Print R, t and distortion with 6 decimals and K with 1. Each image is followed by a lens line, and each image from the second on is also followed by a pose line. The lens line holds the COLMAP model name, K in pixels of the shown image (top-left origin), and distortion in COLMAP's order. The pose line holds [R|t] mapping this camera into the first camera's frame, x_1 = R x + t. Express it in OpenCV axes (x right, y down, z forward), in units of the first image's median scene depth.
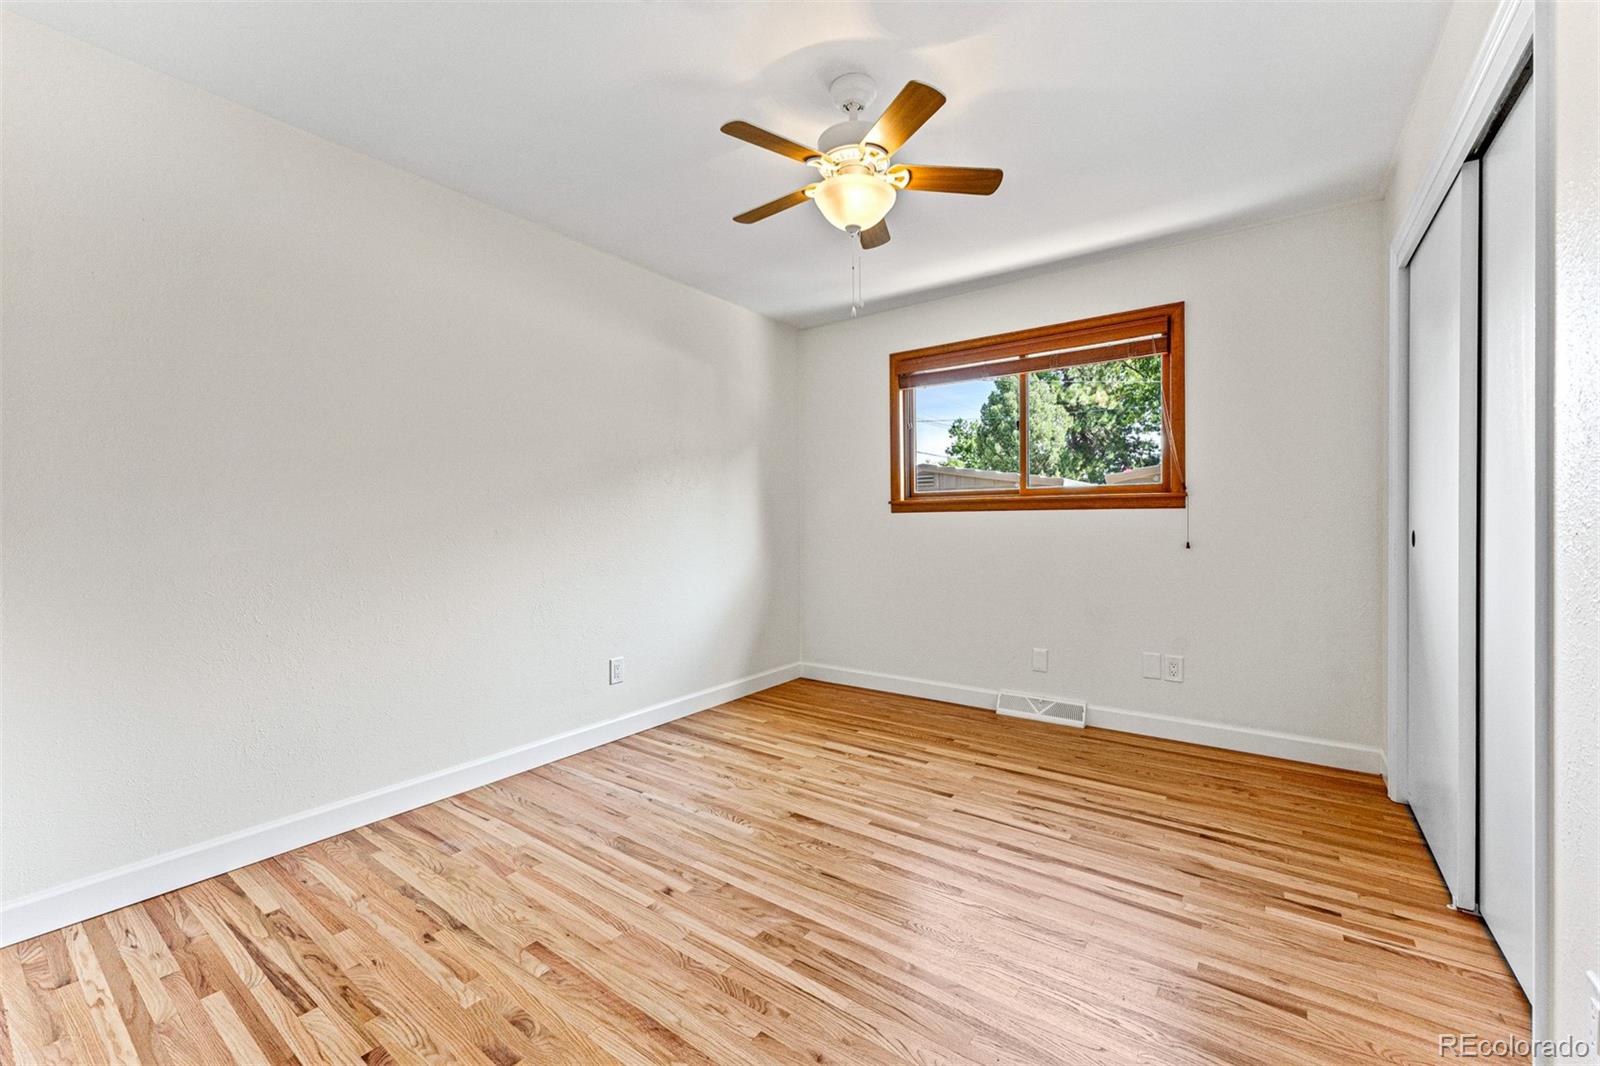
lens RADIAL K [[646.8, 0, 798.5], [0, 646.8, 527.2], [0, 0, 1]] dist [0.000482, -0.000037]
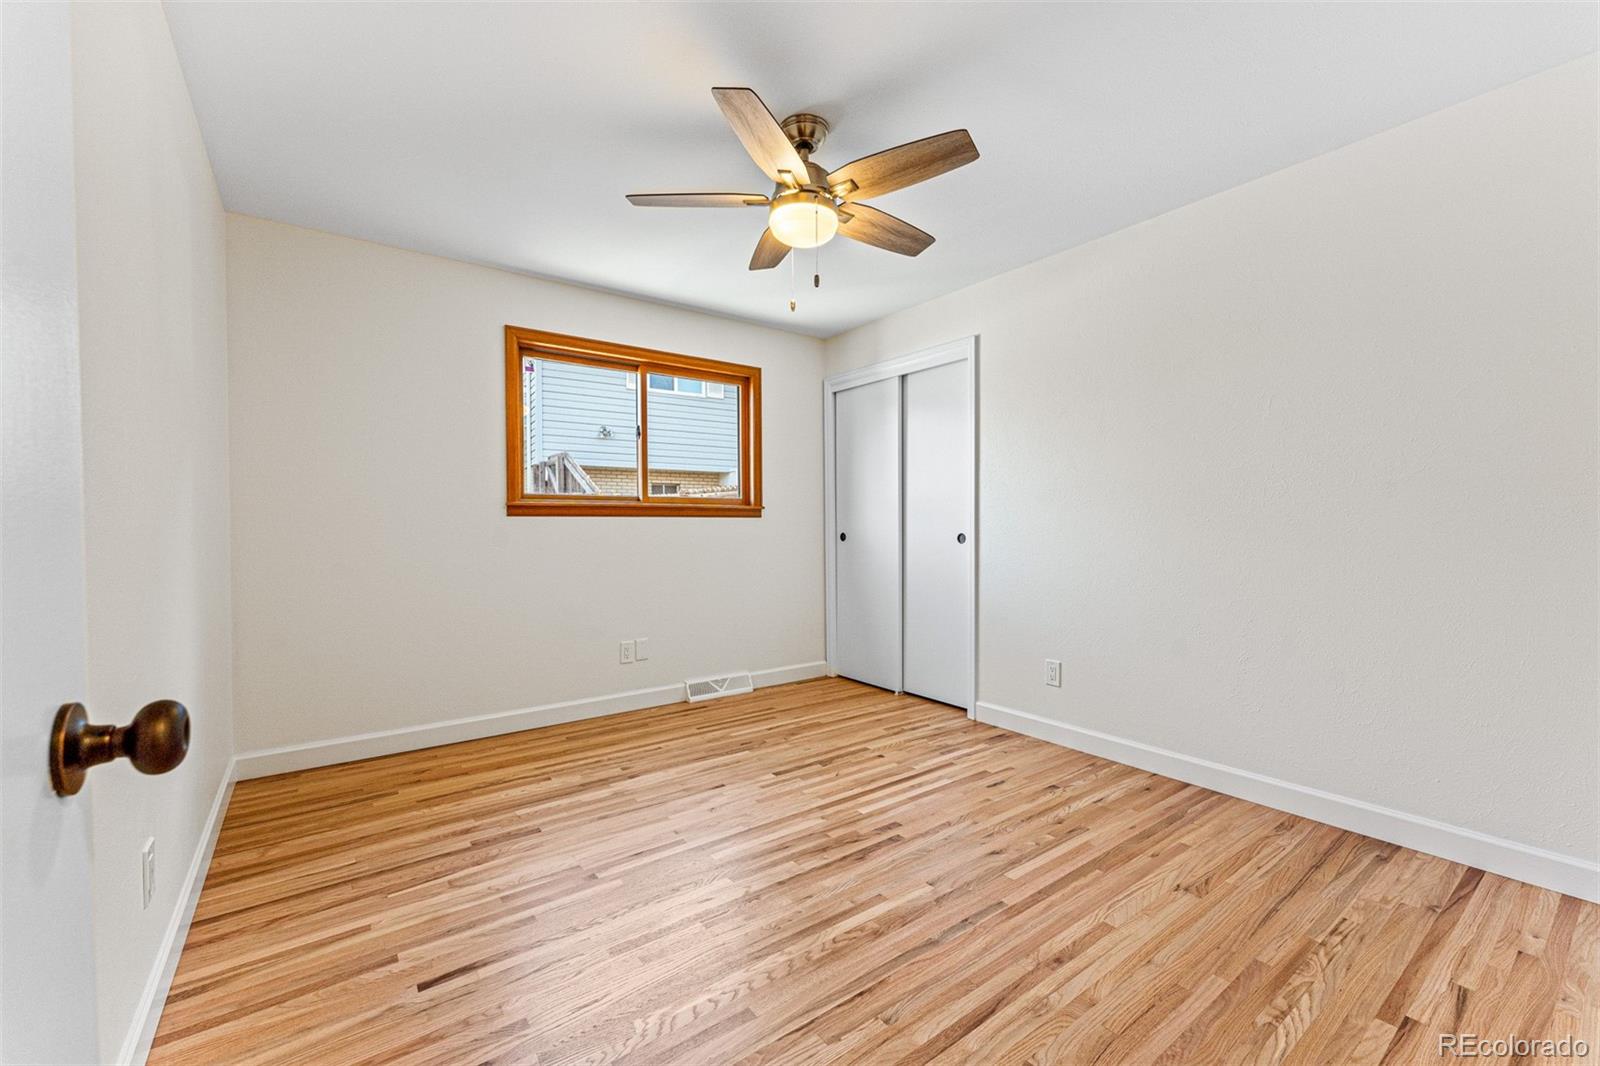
lens RADIAL K [[646.8, 0, 797.7], [0, 646.8, 533.5], [0, 0, 1]] dist [0.000482, -0.000037]
pose [[0.301867, -0.009913, 0.953299, -0.634144], [0.005713, 0.999947, 0.008589, -0.006235], [-0.953333, 0.002853, 0.301907, 0.462248]]
